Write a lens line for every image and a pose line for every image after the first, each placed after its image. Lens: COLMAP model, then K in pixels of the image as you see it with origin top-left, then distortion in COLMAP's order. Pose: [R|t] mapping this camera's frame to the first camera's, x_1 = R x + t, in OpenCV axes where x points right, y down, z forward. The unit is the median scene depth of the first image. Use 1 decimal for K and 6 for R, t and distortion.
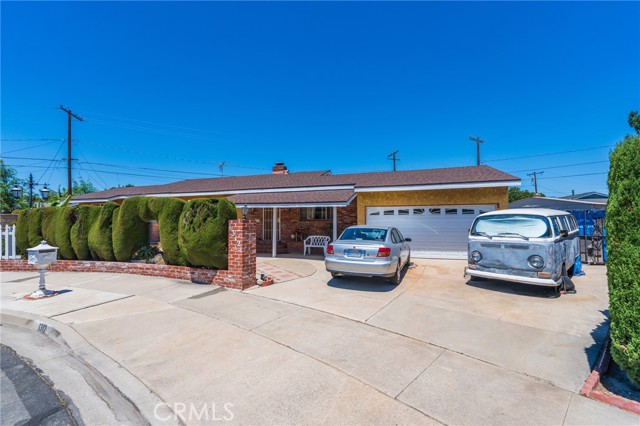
lens RADIAL K [[258.1, 0, 319.4], [0, 258.1, 216.1], [0, 0, 1]] dist [-0.004342, -0.000443]
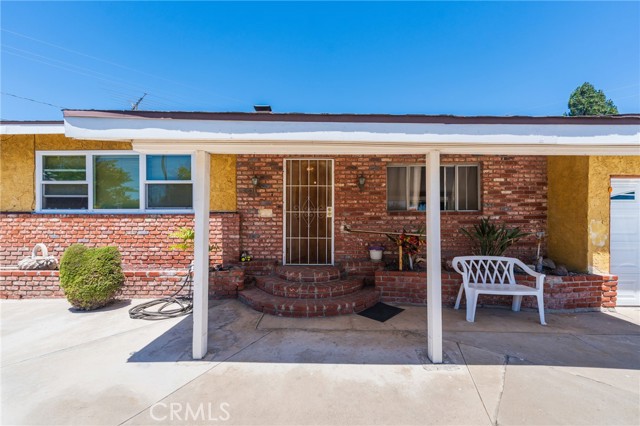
lens RADIAL K [[258.1, 0, 321.7], [0, 258.1, 216.4], [0, 0, 1]] dist [-0.004342, -0.000443]
pose [[0.957043, 0.010814, 0.289744, -0.280269], [-0.012058, 0.999924, 0.002509, 0.021581], [-0.289695, -0.005895, 0.957101, 0.649249]]
